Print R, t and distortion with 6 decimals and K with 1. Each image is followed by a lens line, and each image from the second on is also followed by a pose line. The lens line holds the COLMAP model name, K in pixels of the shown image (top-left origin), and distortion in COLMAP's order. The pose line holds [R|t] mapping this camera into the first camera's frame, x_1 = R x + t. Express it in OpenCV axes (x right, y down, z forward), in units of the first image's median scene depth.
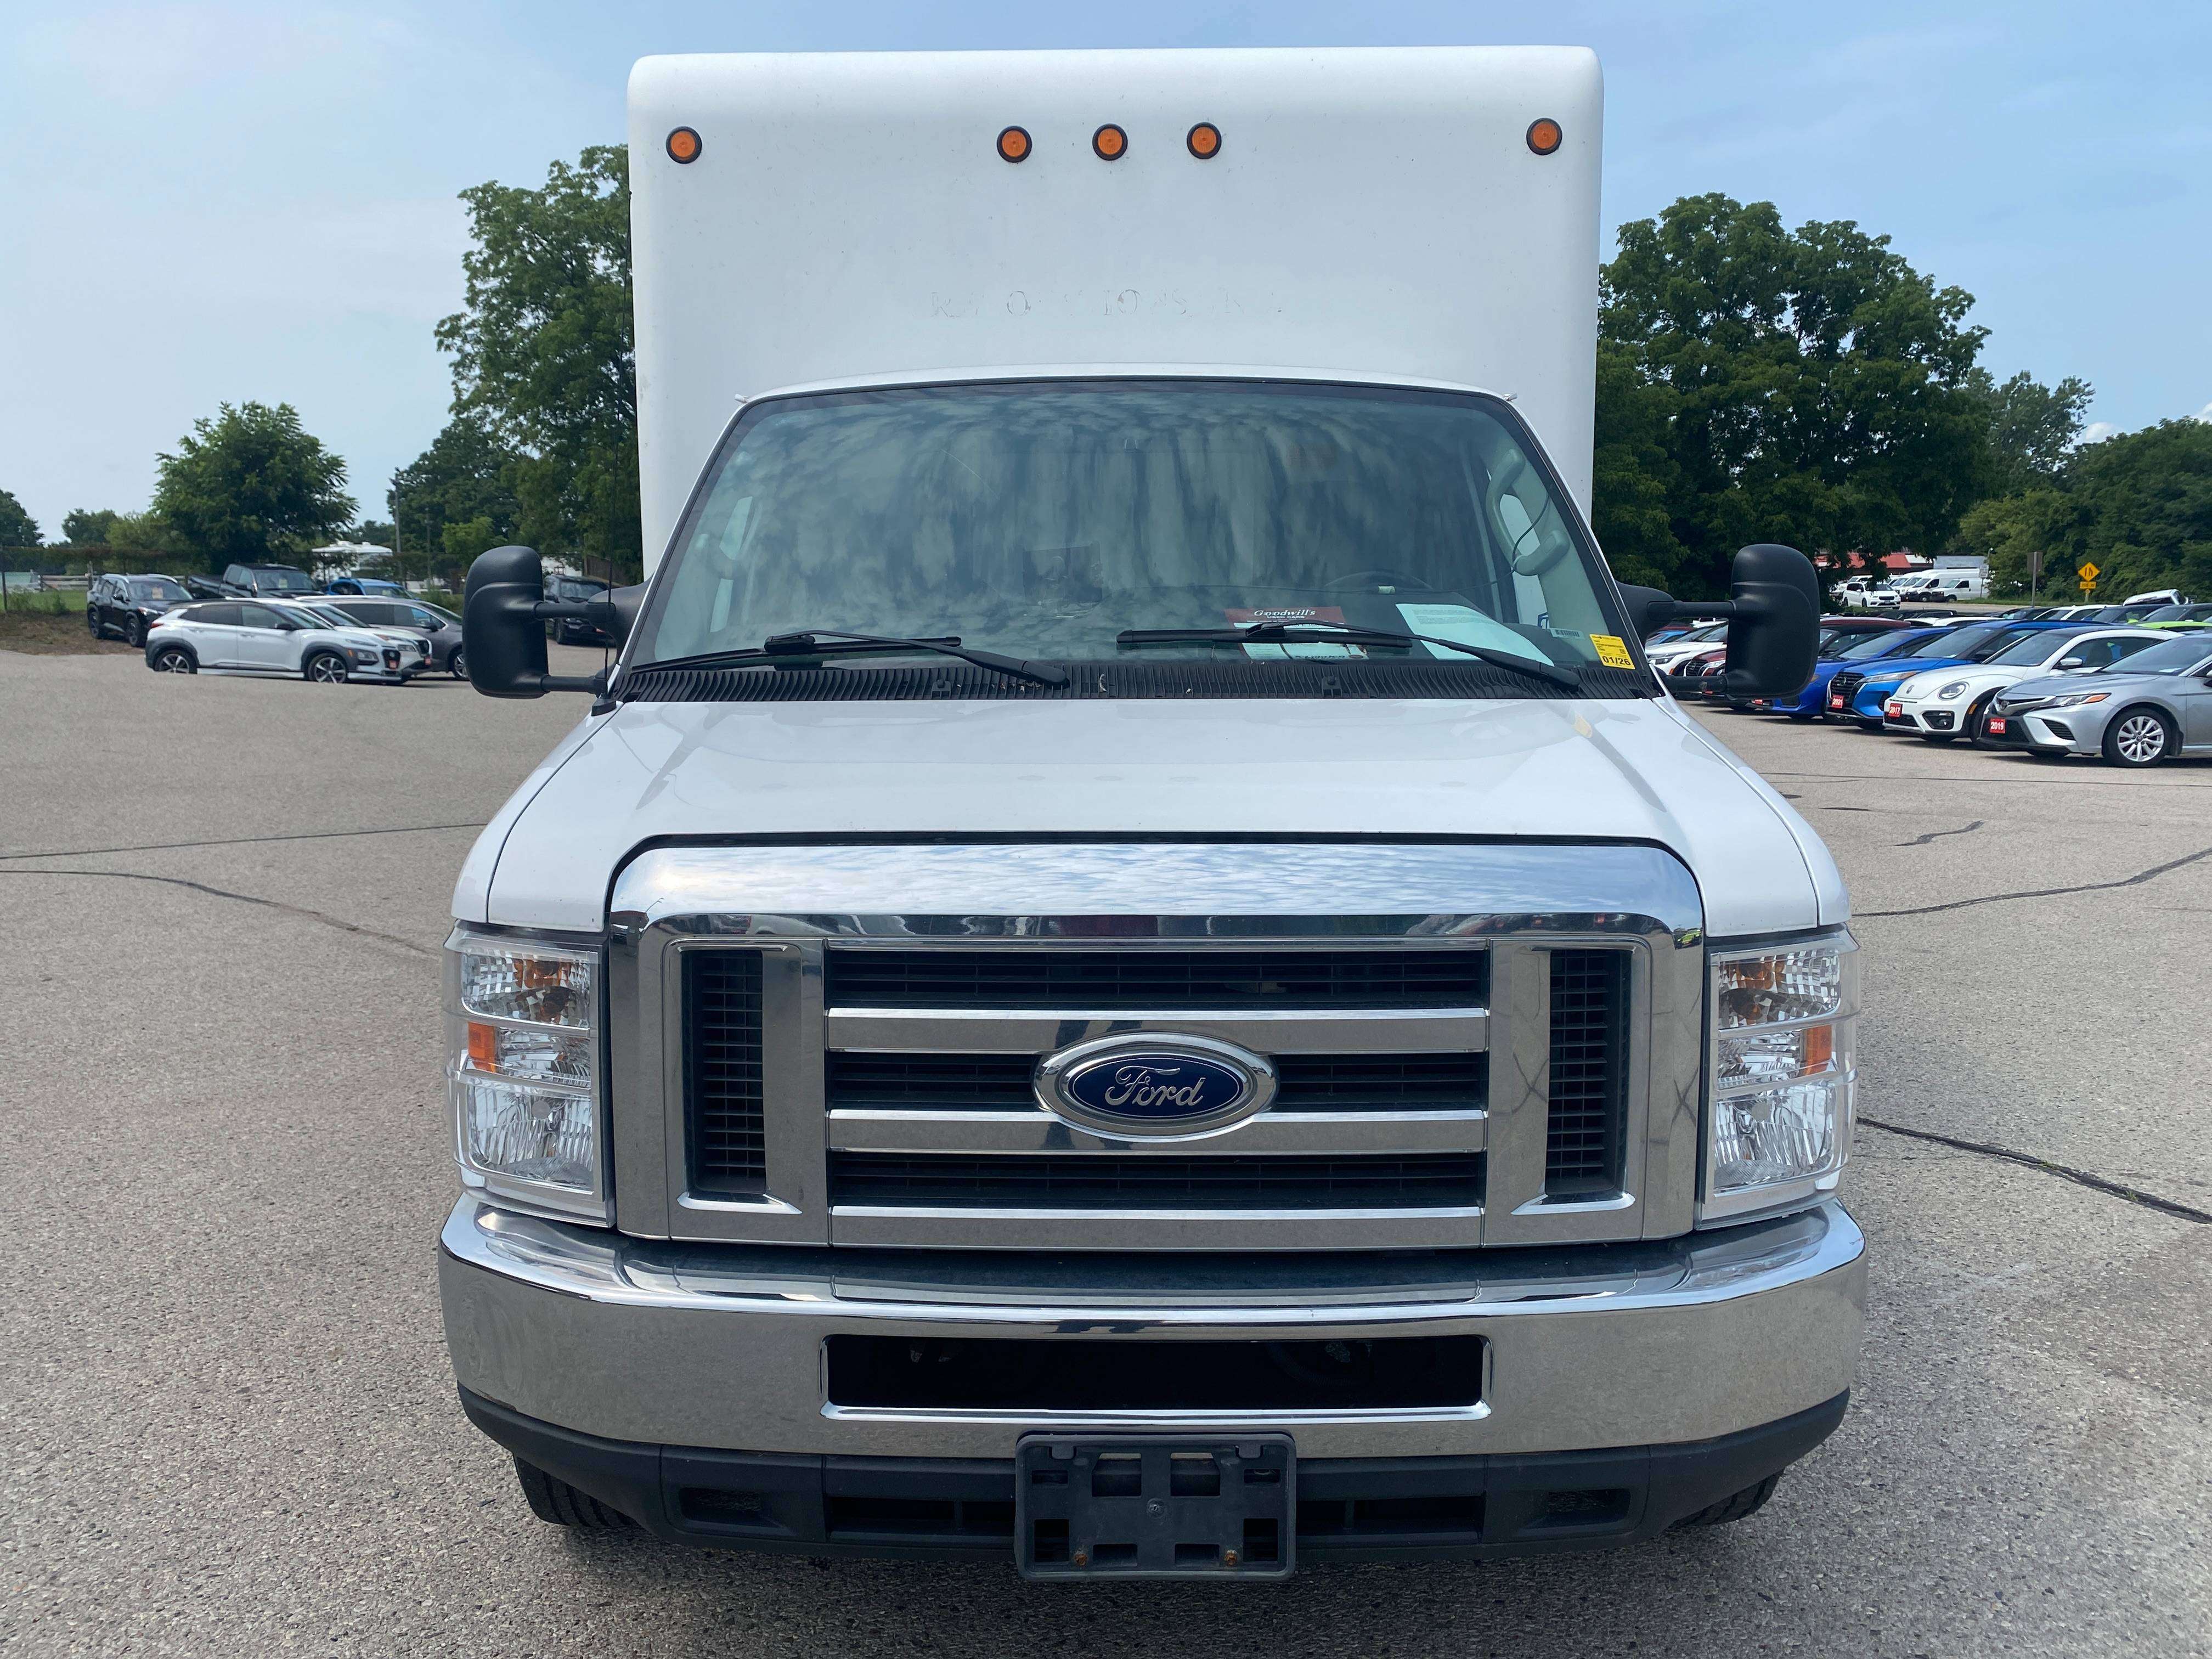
lens RADIAL K [[1807.0, 0, 1106.0], [0, 1807.0, 829.5], [0, 0, 1]] dist [0.073807, -0.081861]
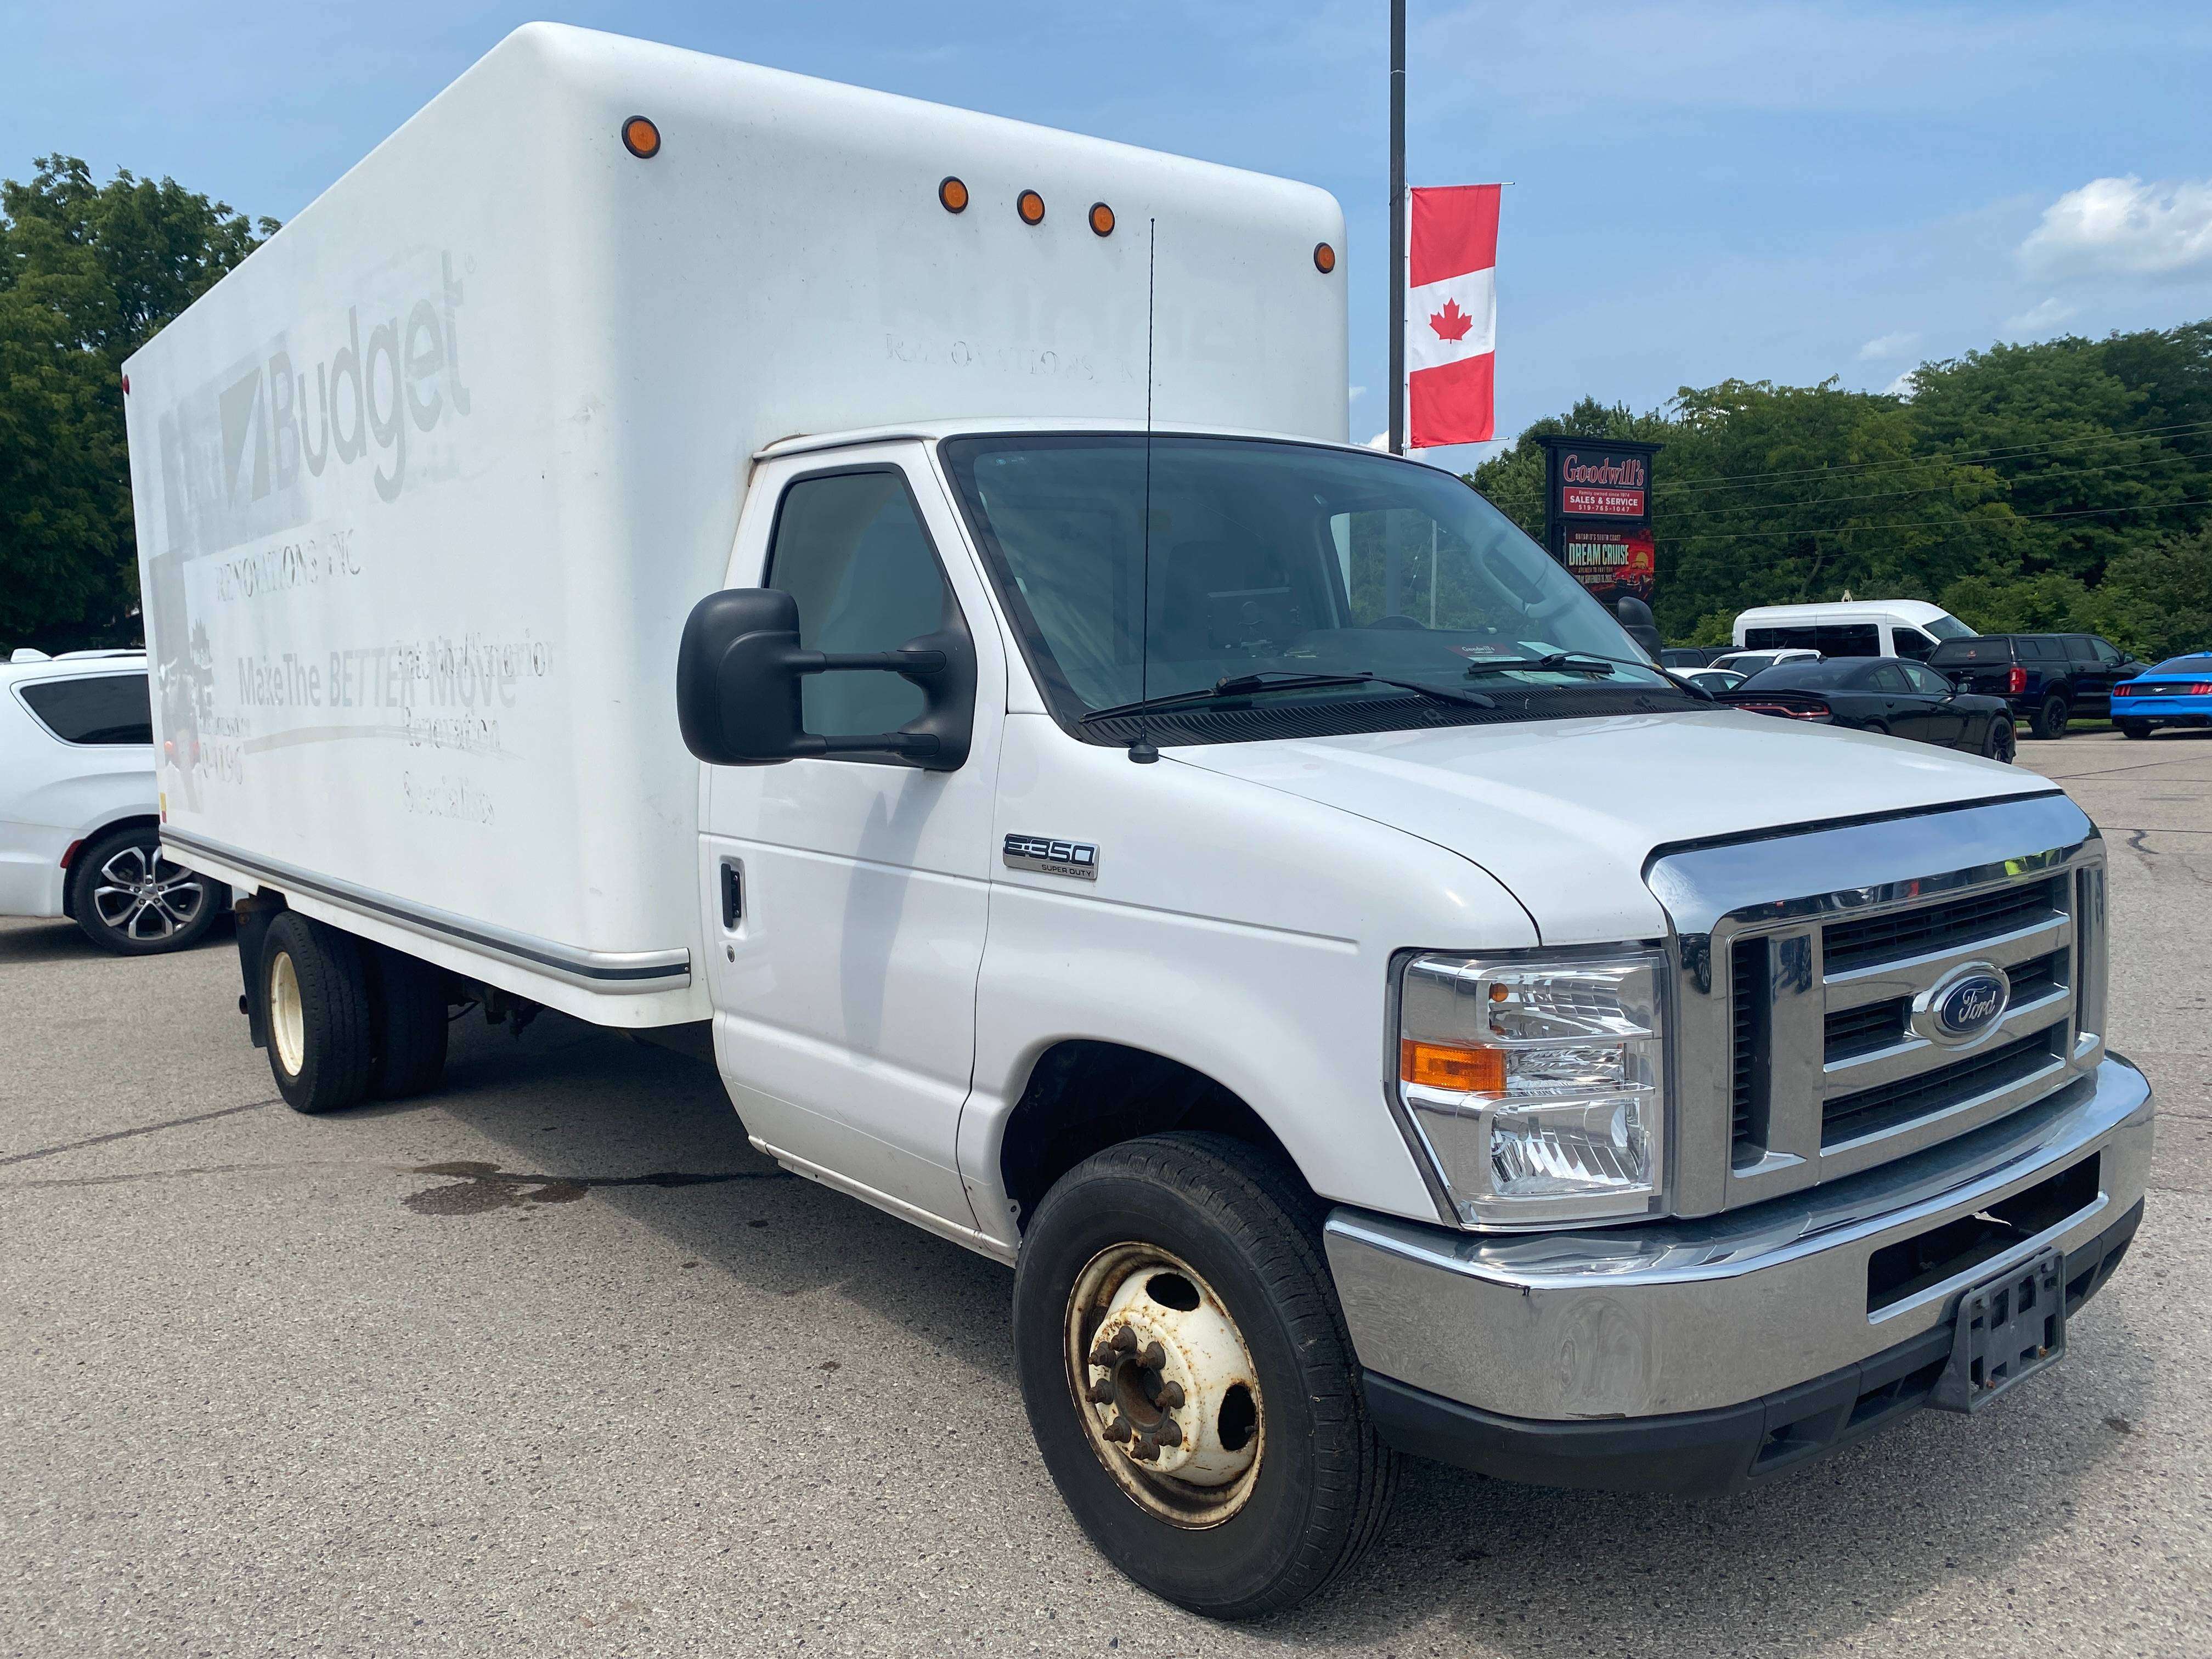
lens RADIAL K [[1807.0, 0, 1106.0], [0, 1807.0, 829.5], [0, 0, 1]] dist [0.073807, -0.081861]
pose [[0.748188, -0.079421, 0.658716, -1.236714], [0.106544, 0.994307, -0.001133, -0.040854], [-0.654876, 0.071030, 0.752391, 0.412840]]
